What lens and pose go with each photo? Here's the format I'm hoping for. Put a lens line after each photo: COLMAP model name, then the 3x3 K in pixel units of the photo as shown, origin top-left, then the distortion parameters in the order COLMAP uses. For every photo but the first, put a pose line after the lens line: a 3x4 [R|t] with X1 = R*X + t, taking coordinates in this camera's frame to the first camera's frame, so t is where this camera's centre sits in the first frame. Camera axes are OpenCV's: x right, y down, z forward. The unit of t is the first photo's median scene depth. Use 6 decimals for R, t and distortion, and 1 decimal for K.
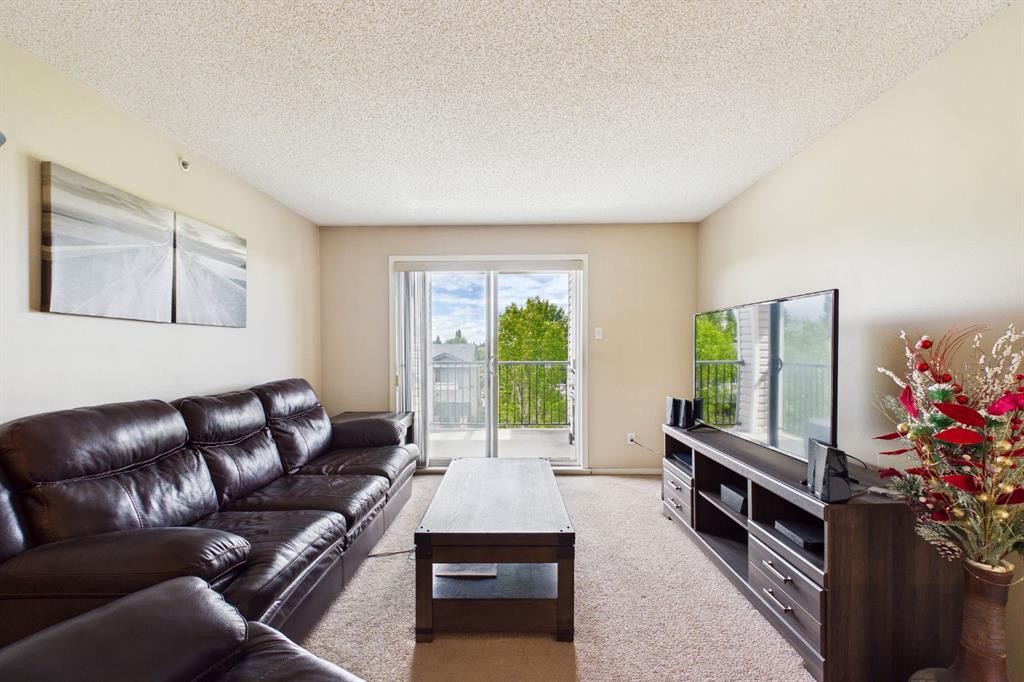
lens RADIAL K [[432.8, 0, 514.2], [0, 432.8, 354.0], [0, 0, 1]] dist [0.004875, -0.000204]
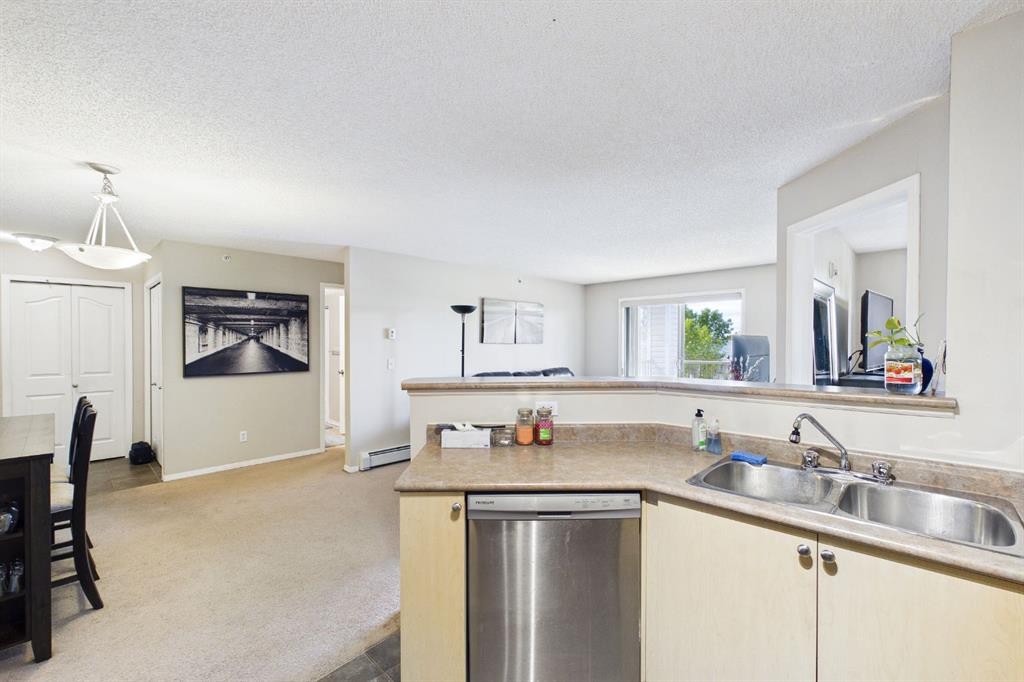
lens RADIAL K [[432.8, 0, 504.6], [0, 432.8, 345.1], [0, 0, 1]] dist [0.004875, -0.000204]
pose [[0.718294, 0.005641, -0.695716, 1.003223], [-0.011303, 0.999930, -0.003562, -0.052219], [0.695647, 0.010422, 0.718308, -0.938689]]
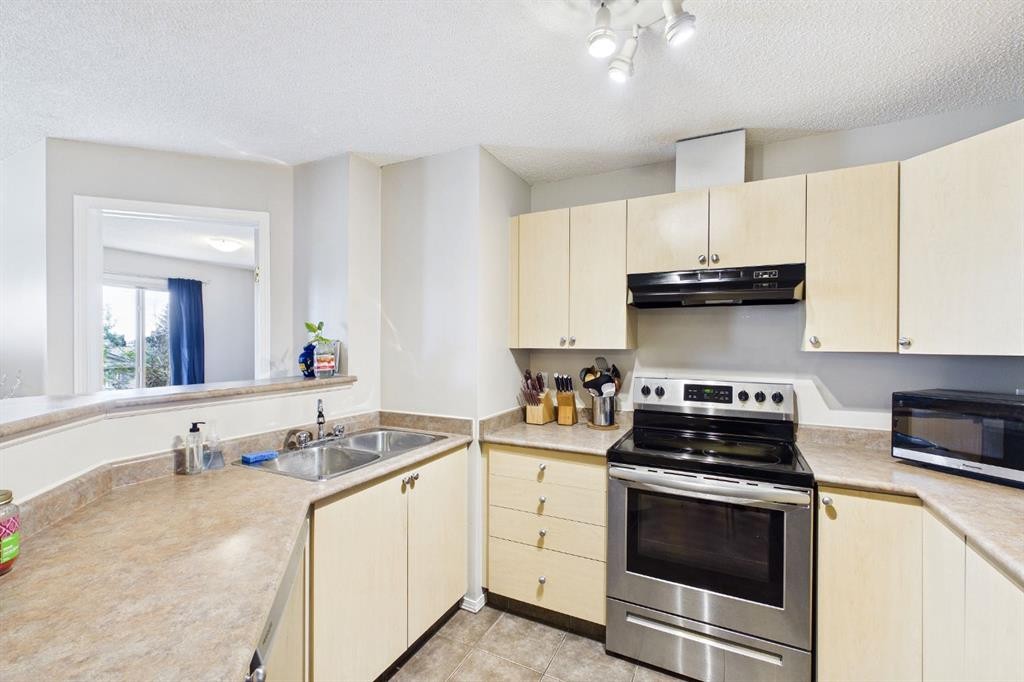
lens RADIAL K [[432.8, 0, 516.1], [0, 432.8, 347.5], [0, 0, 1]] dist [0.004875, -0.000204]
pose [[0.435122, -0.007141, 0.900343, 0.320946], [0.008775, 0.999955, 0.003690, -0.051916], [-0.900329, 0.006294, 0.435165, -0.833826]]
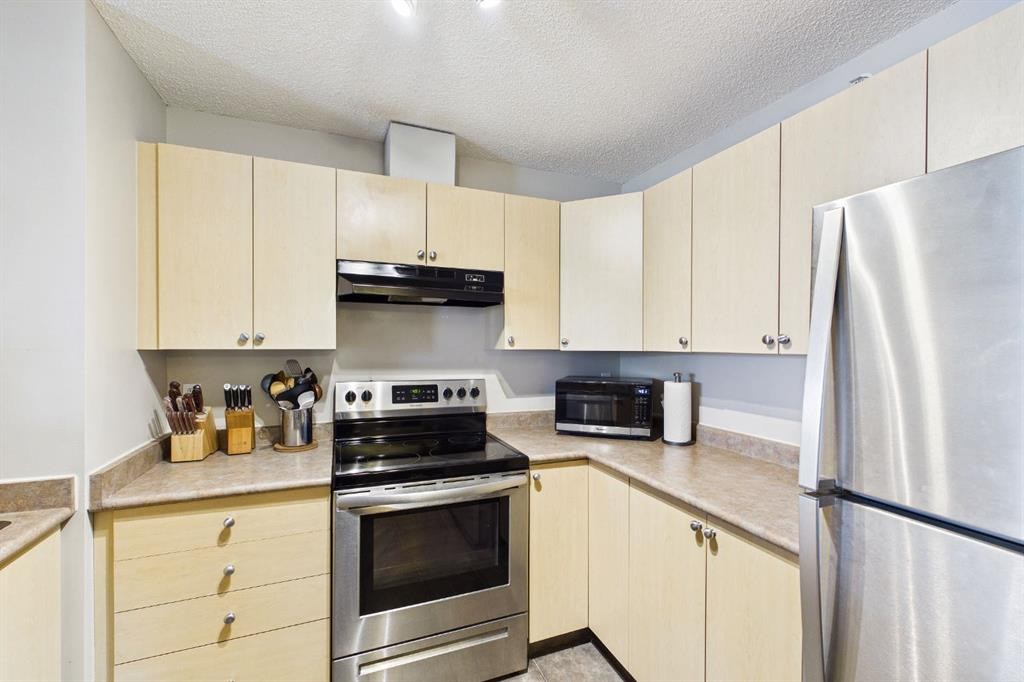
lens RADIAL K [[432.8, 0, 511.3], [0, 432.8, 348.1], [0, 0, 1]] dist [0.004875, -0.000204]
pose [[-0.383036, -0.013313, 0.923638, 0.426410], [0.008027, 0.999810, 0.017740, -0.056197], [-0.923699, 0.014209, -0.382856, -0.636483]]
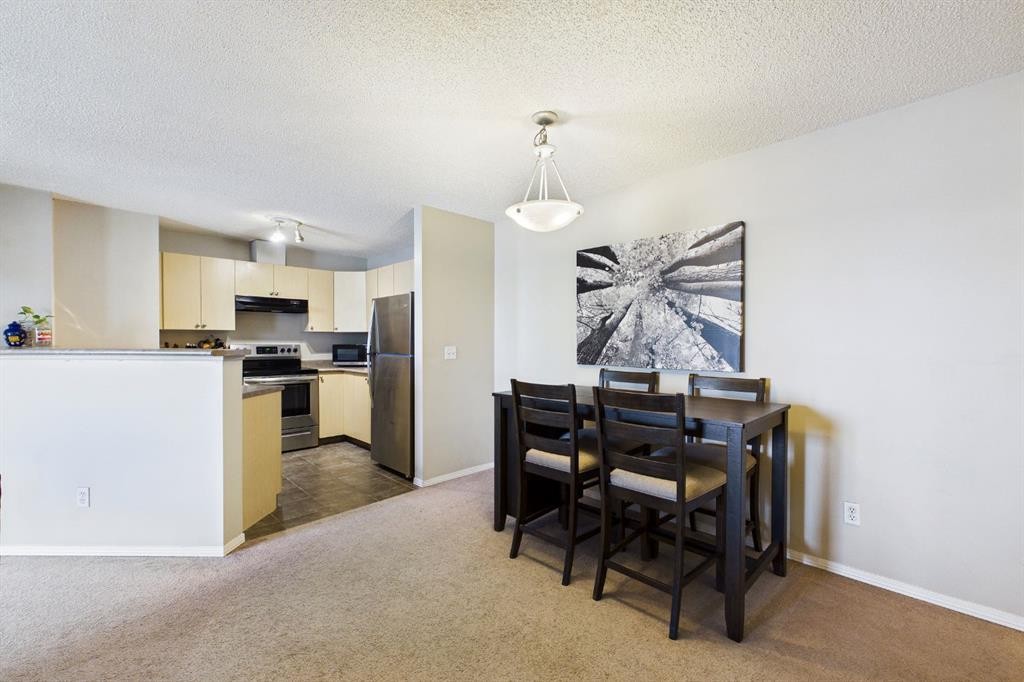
lens RADIAL K [[432.8, 0, 512.9], [0, 432.8, 343.8], [0, 0, 1]] dist [0.004875, -0.000204]
pose [[-0.708582, -0.003430, 0.705621, -1.035471], [0.012192, 0.999779, 0.017103, 0.000319], [-0.705524, 0.020722, -0.708383, -0.135232]]
